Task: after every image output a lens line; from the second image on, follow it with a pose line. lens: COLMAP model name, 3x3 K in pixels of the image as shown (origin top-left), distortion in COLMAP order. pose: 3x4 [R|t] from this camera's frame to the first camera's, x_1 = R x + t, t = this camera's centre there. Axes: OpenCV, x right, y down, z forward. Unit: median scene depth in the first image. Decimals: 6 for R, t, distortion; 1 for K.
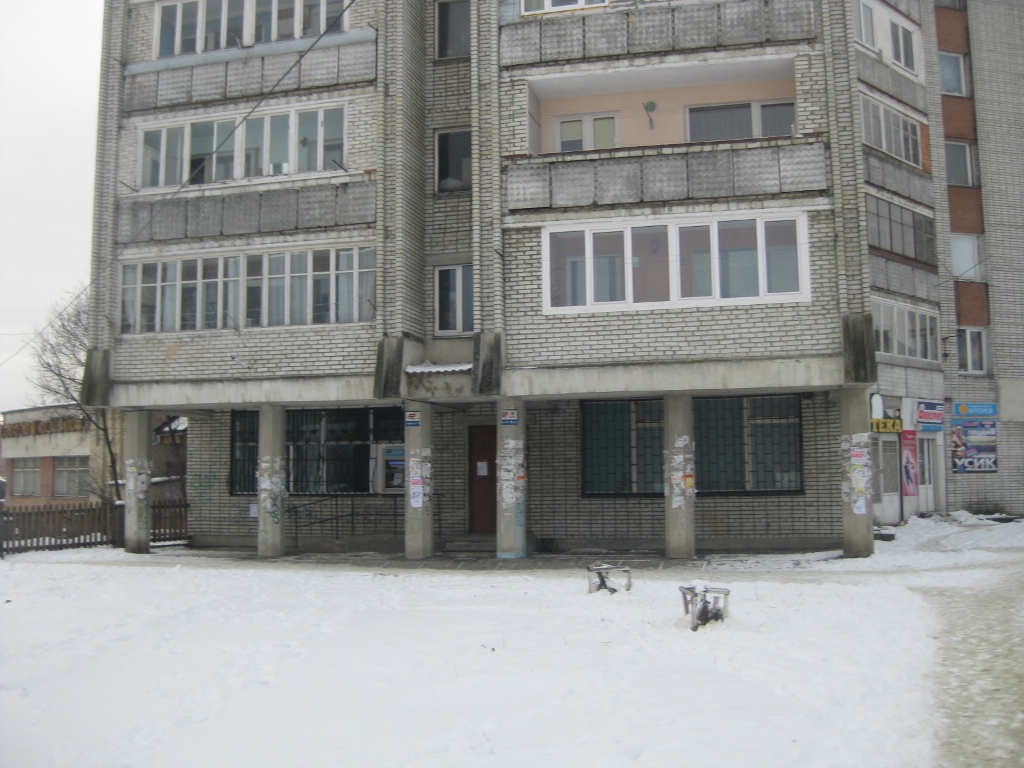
lens RADIAL K [[1122.9, 0, 512.0], [0, 1122.9, 384.5], [0, 0, 1]] dist [-0.171947, 0.000000]
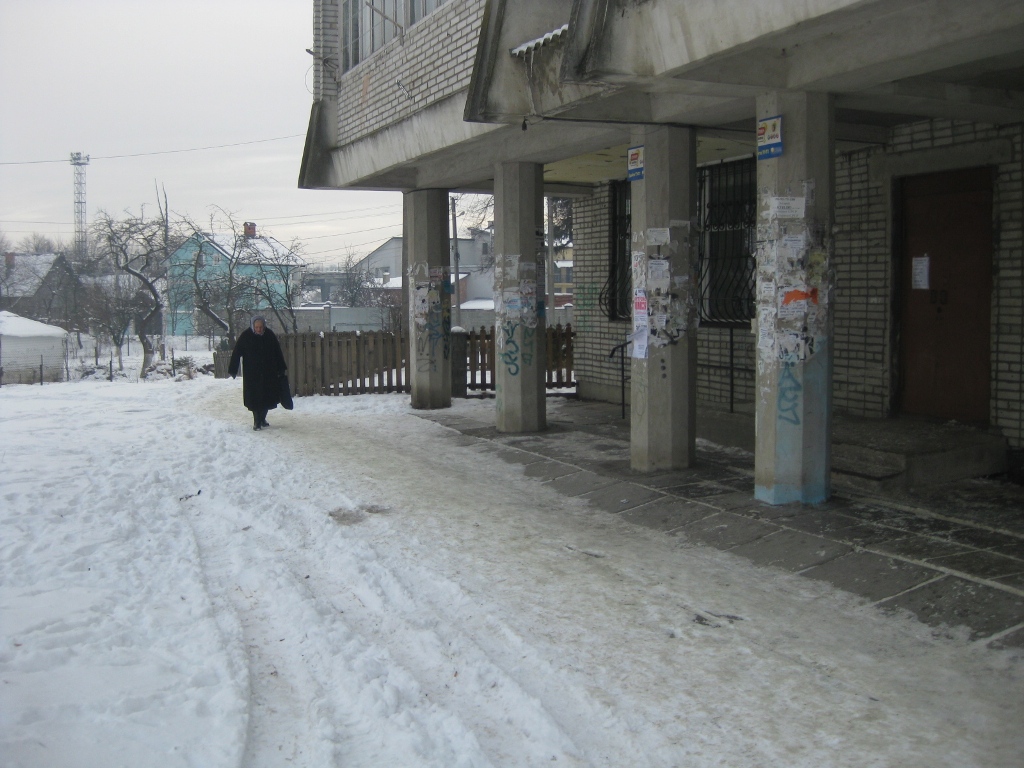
lens RADIAL K [[1122.9, 0, 512.3], [0, 1122.9, 380.8], [0, 0, 1]] dist [-0.171947, 0.000000]
pose [[0.621317, 0.065990, -0.780776, 0.236016], [0.066853, 0.988349, 0.136734, 0.052416], [0.780702, -0.137152, 0.609667, 0.675693]]
